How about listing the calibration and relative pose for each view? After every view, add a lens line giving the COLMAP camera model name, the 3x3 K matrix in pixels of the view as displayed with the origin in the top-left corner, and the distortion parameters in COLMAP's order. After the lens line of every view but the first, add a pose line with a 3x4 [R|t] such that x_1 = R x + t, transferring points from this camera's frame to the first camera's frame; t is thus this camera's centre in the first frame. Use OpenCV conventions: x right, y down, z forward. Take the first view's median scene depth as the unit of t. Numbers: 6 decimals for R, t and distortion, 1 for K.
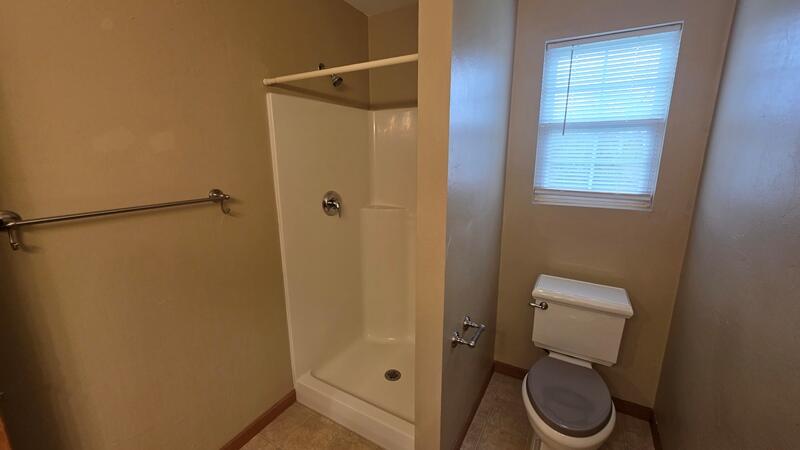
lens RADIAL K [[320.1, 0, 400.1], [0, 320.1, 220.4], [0, 0, 1]] dist [-0.001154, 0.000081]
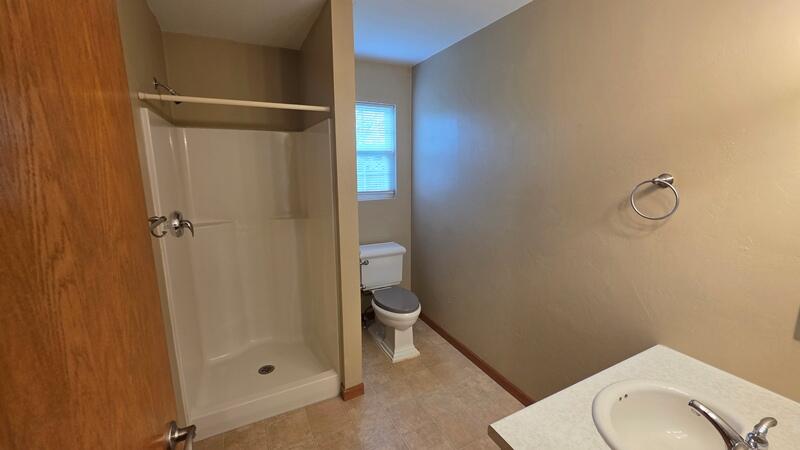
lens RADIAL K [[320.1, 0, 397.6], [0, 320.1, 225.9], [0, 0, 1]] dist [-0.001154, 0.000081]
pose [[0.544285, -0.159733, 0.823553, -0.814329], [0.176284, 0.981563, 0.073874, -0.009264], [-0.820169, 0.104970, 0.562409, -0.067806]]
